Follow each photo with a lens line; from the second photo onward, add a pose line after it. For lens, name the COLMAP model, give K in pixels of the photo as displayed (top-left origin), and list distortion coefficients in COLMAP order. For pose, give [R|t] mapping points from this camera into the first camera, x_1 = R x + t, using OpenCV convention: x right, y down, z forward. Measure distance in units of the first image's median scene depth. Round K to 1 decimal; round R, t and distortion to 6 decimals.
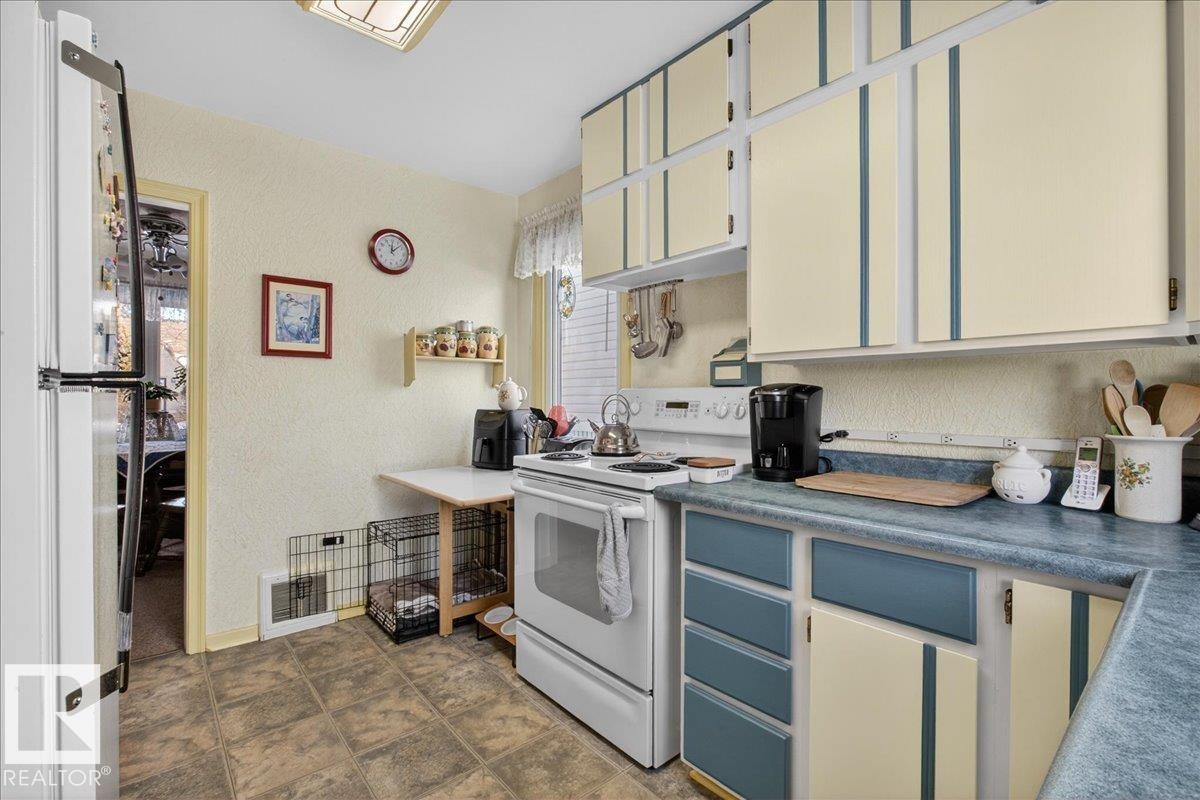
lens RADIAL K [[527.8, 0, 597.4], [0, 527.8, 384.8], [0, 0, 1]] dist [-0.009797, 0.000255]
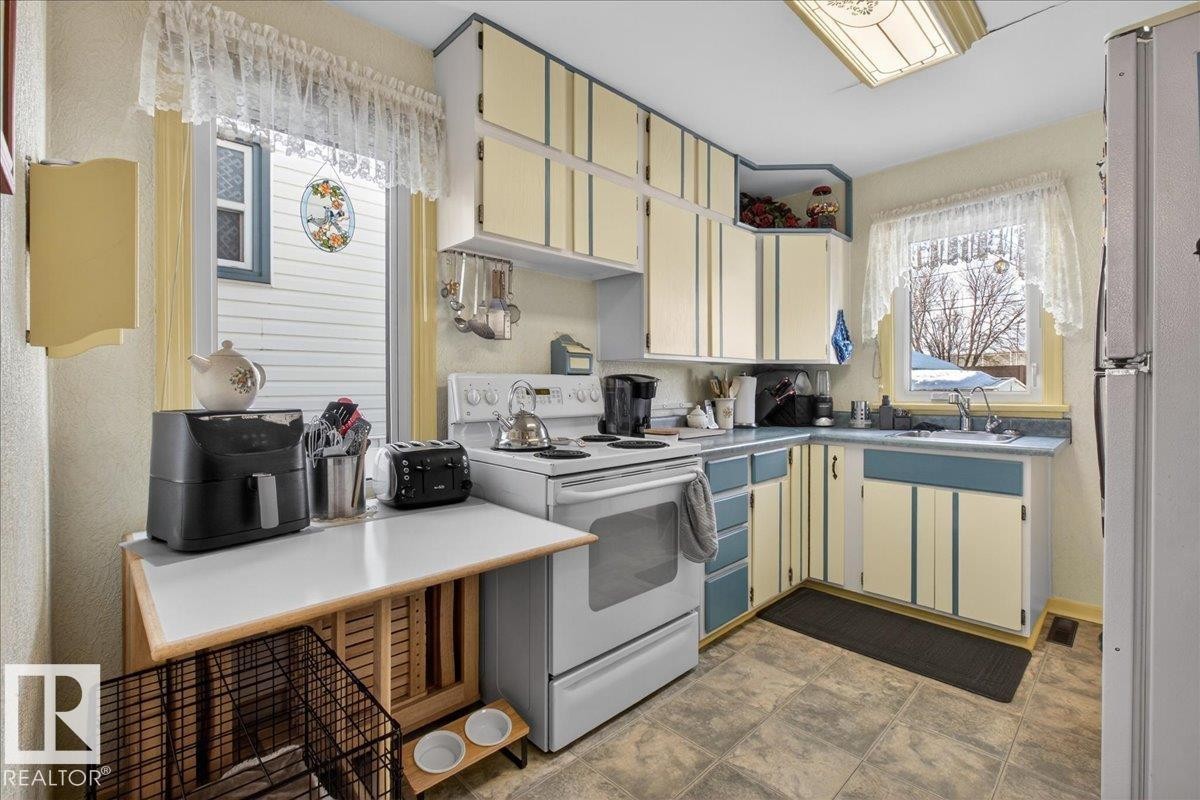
lens RADIAL K [[527.8, 0, 597.4], [0, 527.8, 384.8], [0, 0, 1]] dist [-0.009797, 0.000255]
pose [[-0.050777, 0.013291, 0.998622, -0.951379], [-0.010091, 0.999854, -0.013821, 0.041794], [-0.998659, -0.010779, -0.050636, 1.037821]]
